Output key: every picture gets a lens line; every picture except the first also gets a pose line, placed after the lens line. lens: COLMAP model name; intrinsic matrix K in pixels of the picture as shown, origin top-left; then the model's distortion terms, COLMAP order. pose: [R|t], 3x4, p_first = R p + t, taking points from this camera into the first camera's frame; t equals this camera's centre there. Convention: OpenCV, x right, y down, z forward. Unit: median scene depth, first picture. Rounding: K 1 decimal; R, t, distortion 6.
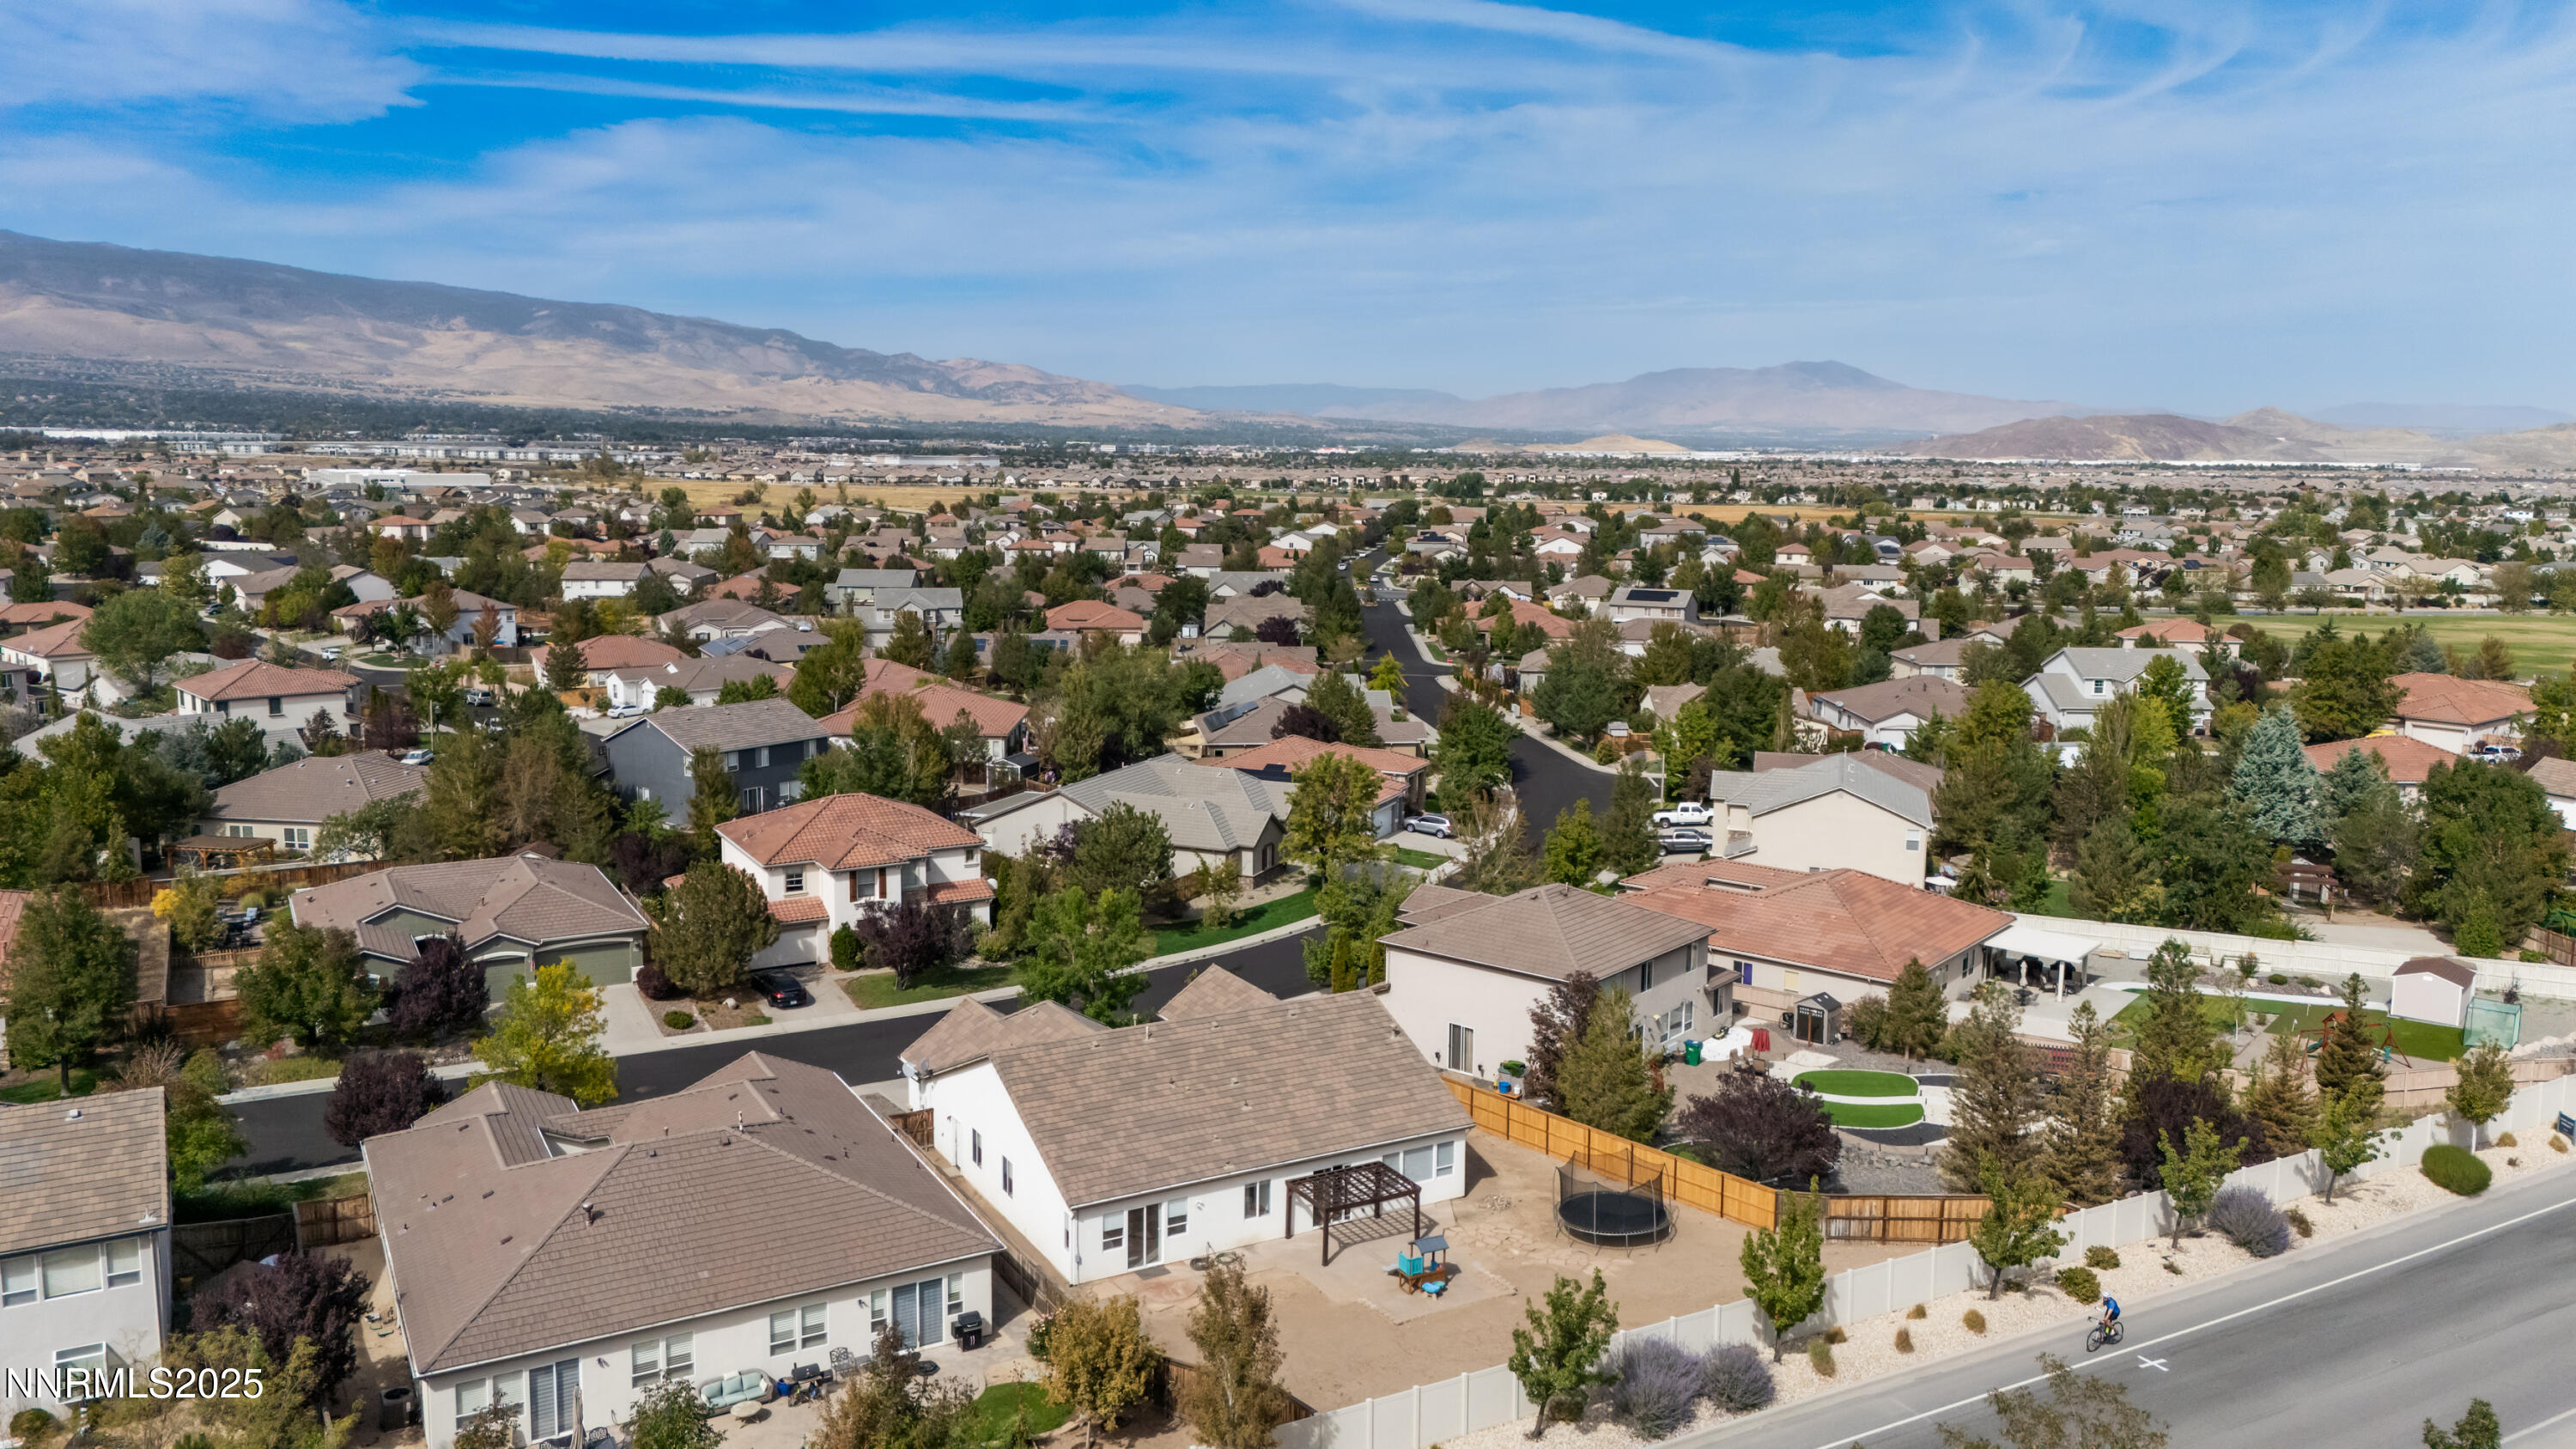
lens RADIAL K [[1888.7, 0, 1285.4], [0, 1888.7, 707.1], [0, 0, 1]] dist [0.085179, -0.080039]
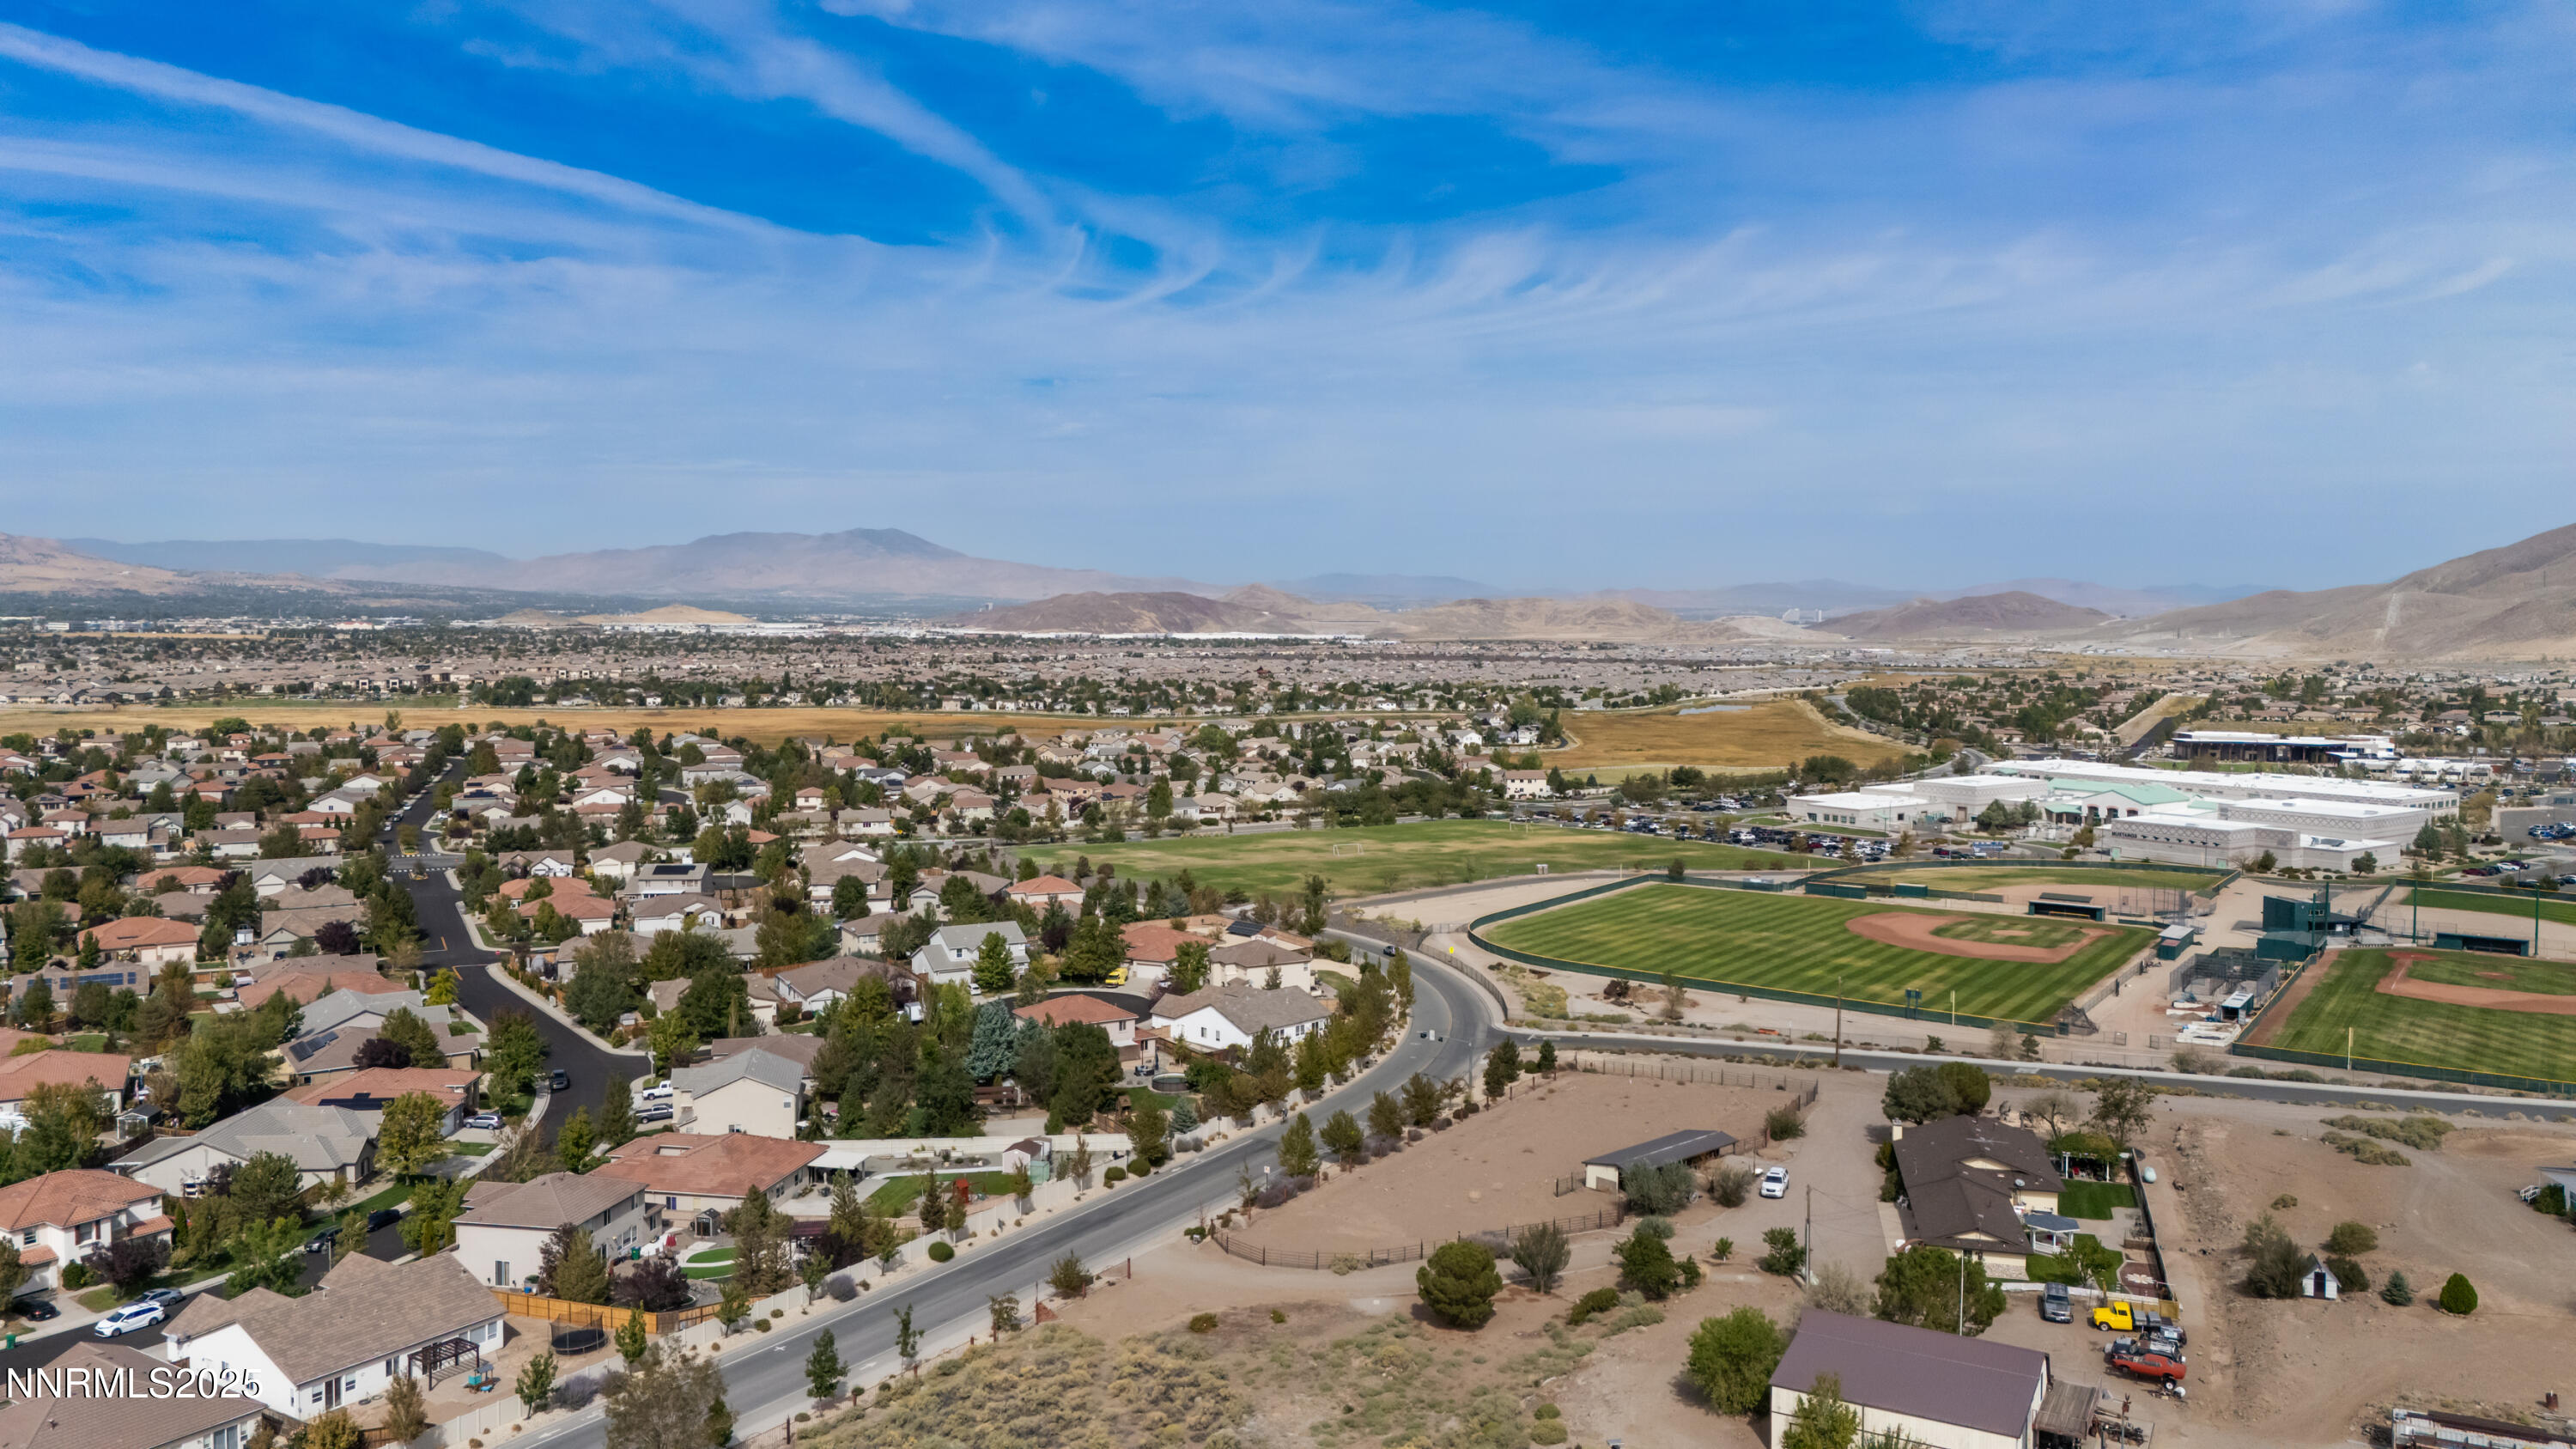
lens RADIAL K [[1888.7, 0, 1271.3], [0, 1888.7, 802.1], [0, 0, 1]] dist [0.085179, -0.080039]
pose [[0.891737, -0.055916, 0.449085, -0.011487], [0.070935, 0.997342, -0.016673, -0.042376], [-0.446959, 0.046724, 0.893333, -0.224597]]
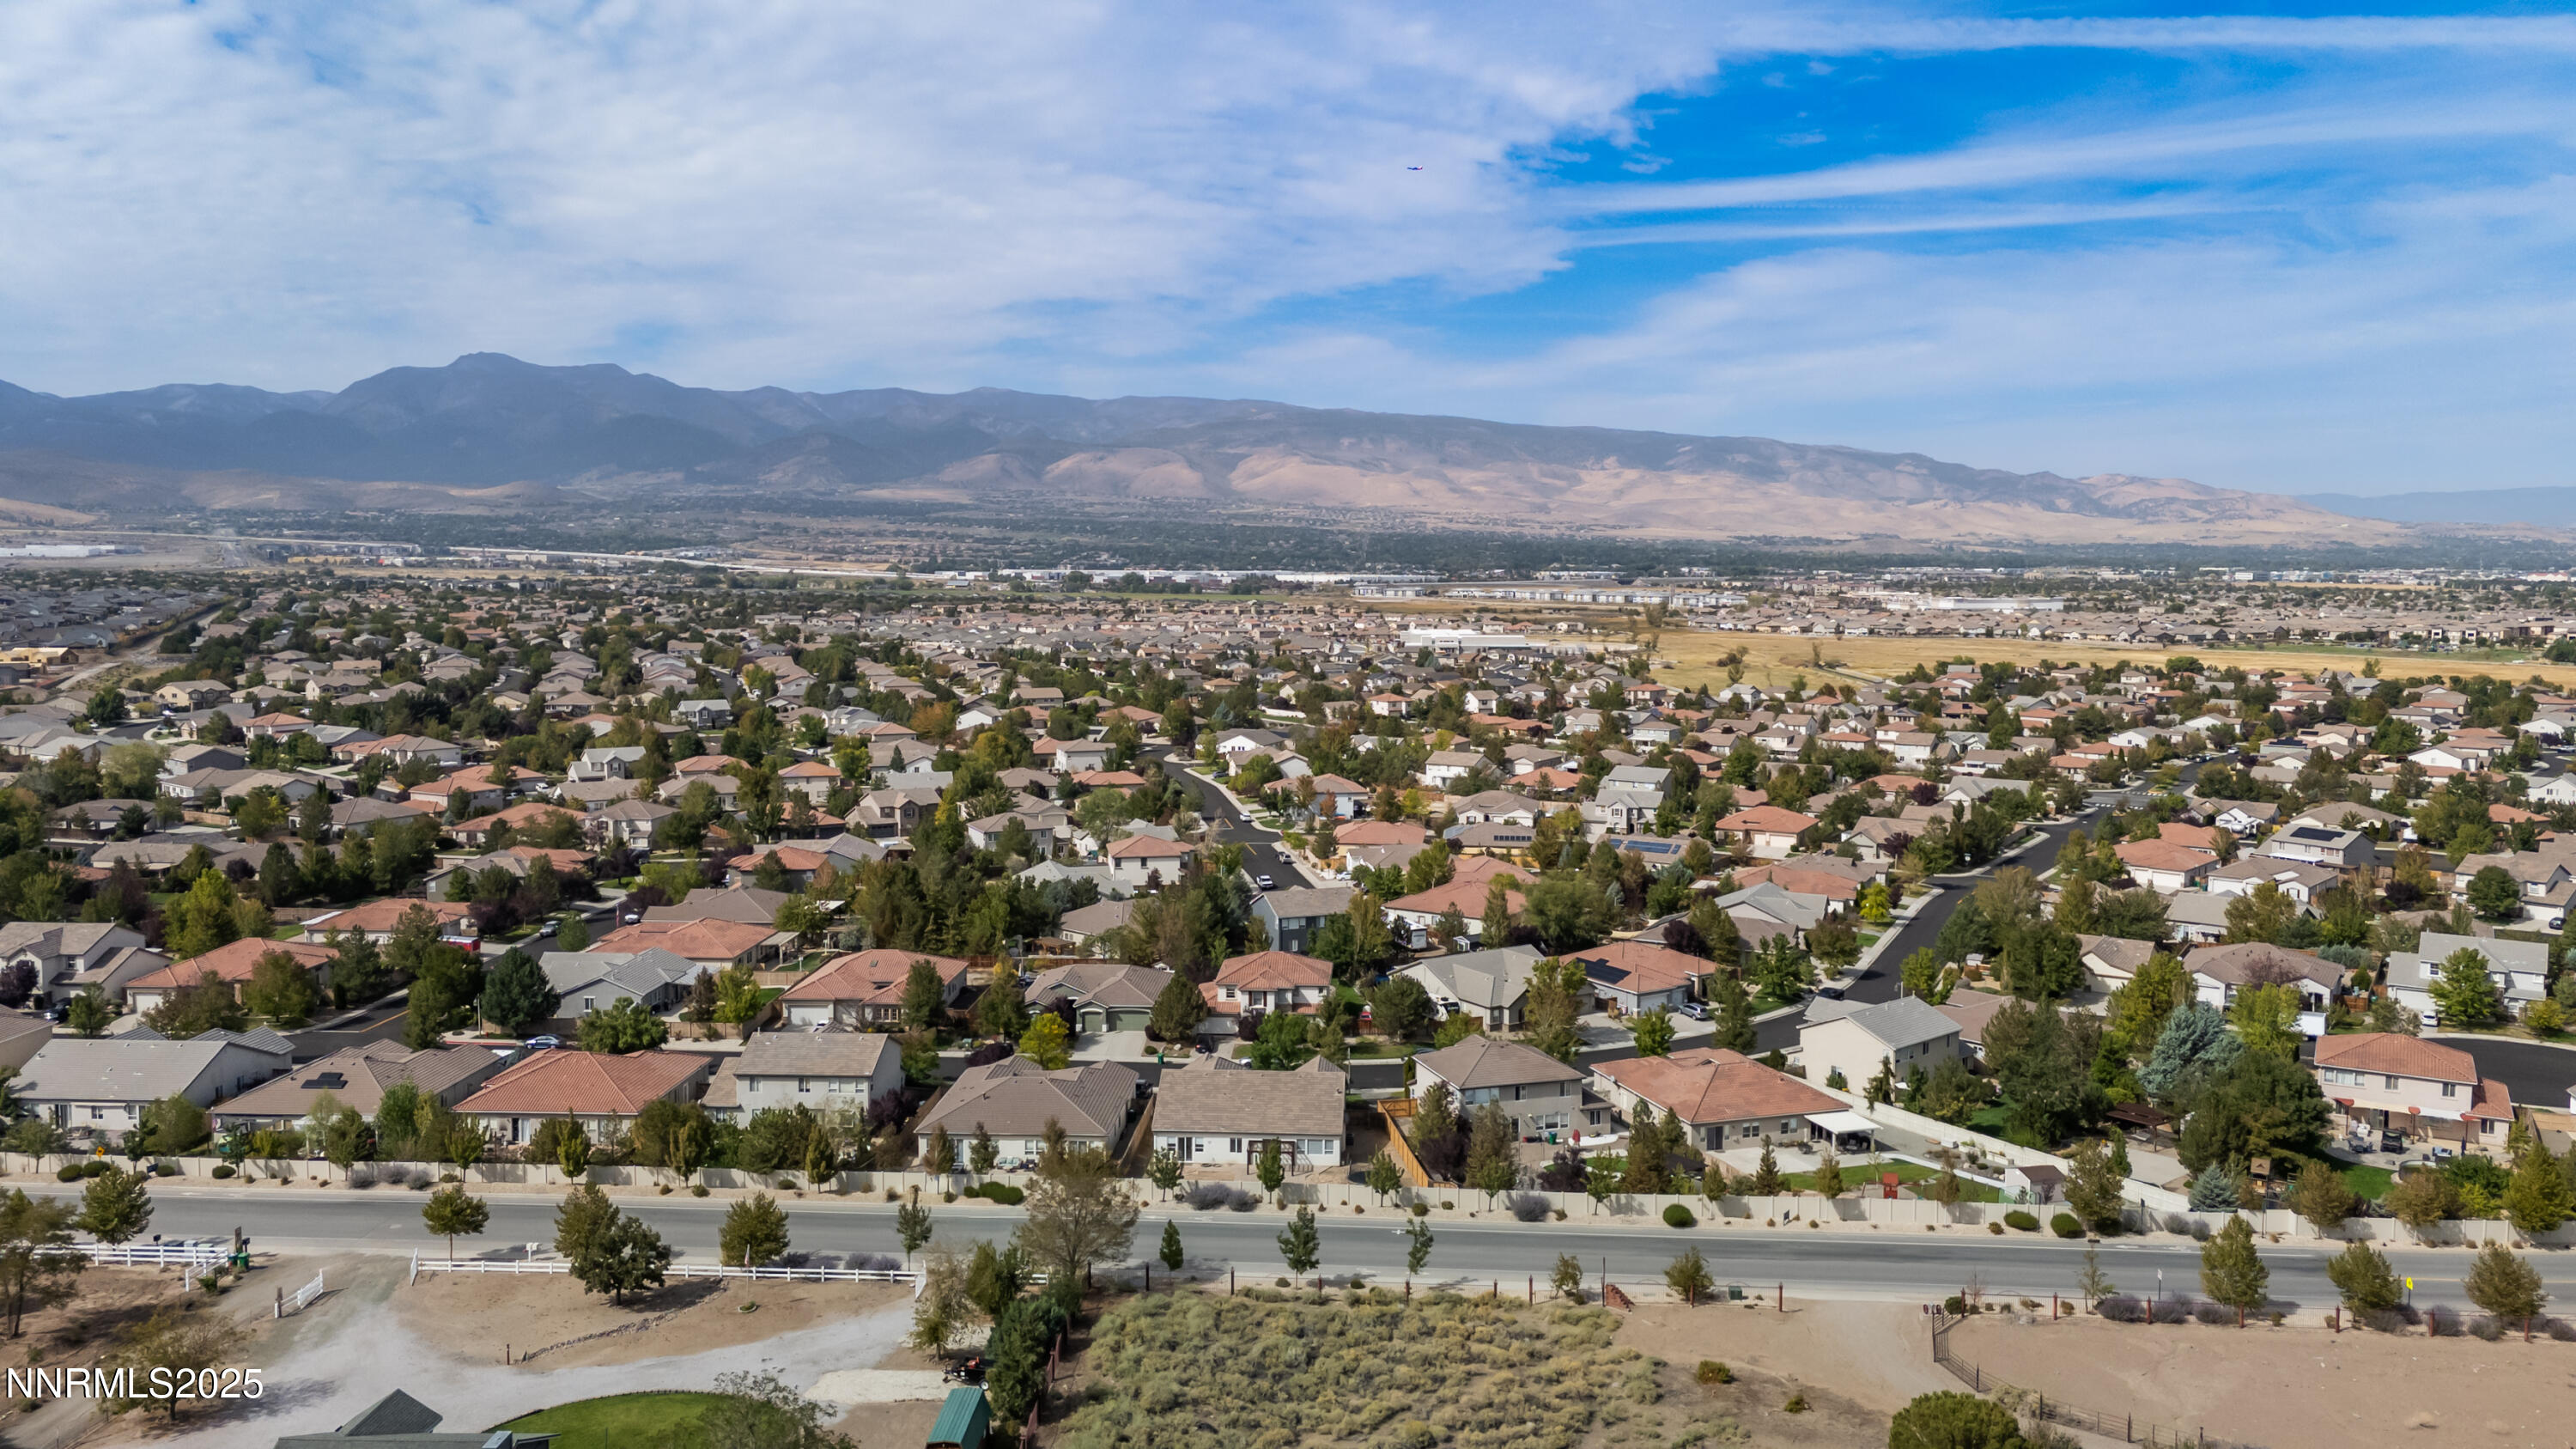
lens RADIAL K [[1888.7, 0, 1278.8], [0, 1888.7, 726.4], [0, 0, 1]] dist [0.085179, -0.080039]
pose [[0.838290, 0.041139, -0.543670, 0.224977], [-0.069838, 0.997037, -0.032240, -0.033814], [0.540733, 0.064996, 0.838680, -0.175190]]
